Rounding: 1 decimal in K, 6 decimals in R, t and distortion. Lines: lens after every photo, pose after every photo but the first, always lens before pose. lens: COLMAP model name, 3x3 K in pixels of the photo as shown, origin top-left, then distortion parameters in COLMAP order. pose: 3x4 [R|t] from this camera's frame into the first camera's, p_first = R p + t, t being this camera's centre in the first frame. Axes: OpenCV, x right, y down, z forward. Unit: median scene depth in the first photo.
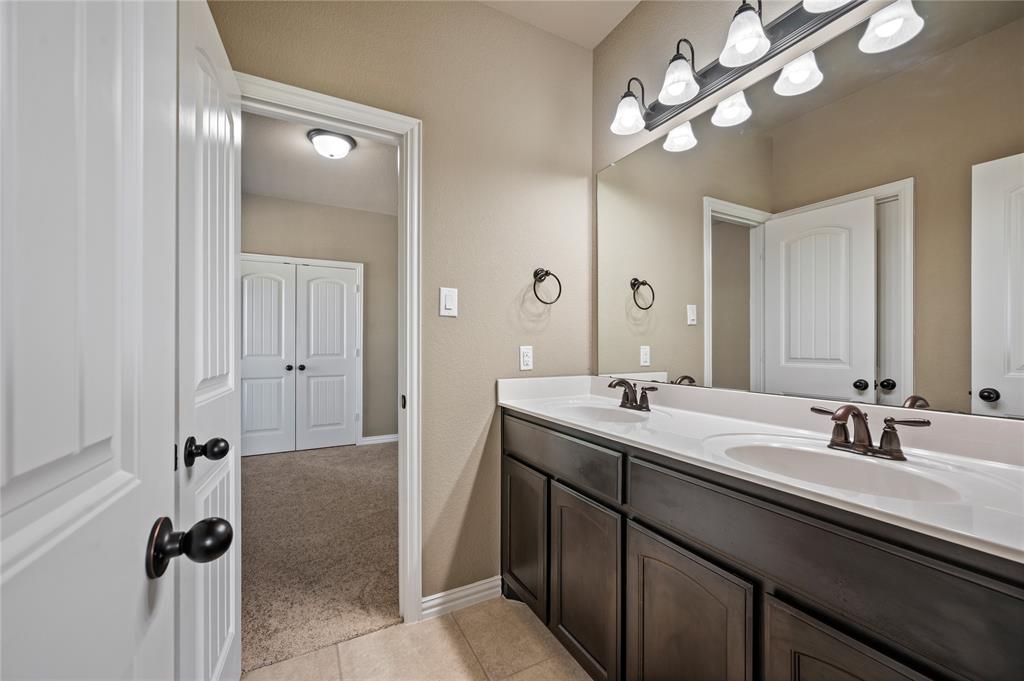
lens RADIAL K [[407.6, 0, 515.1], [0, 407.6, 344.1], [0, 0, 1]] dist [0.000378, 0.000024]
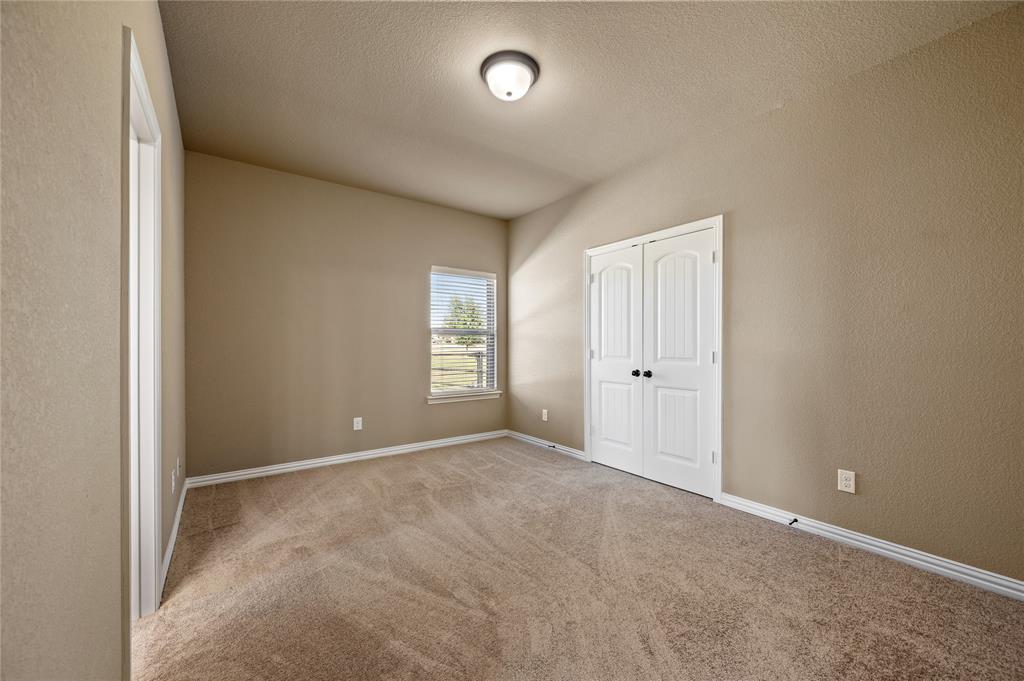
lens RADIAL K [[407.6, 0, 515.1], [0, 407.6, 344.1], [0, 0, 1]] dist [0.000378, 0.000024]
pose [[0.134470, 0.002391, -0.990915, 0.215490], [0.004593, 0.999985, 0.003036, -0.003326], [0.990907, -0.004960, 0.134457, 0.634842]]
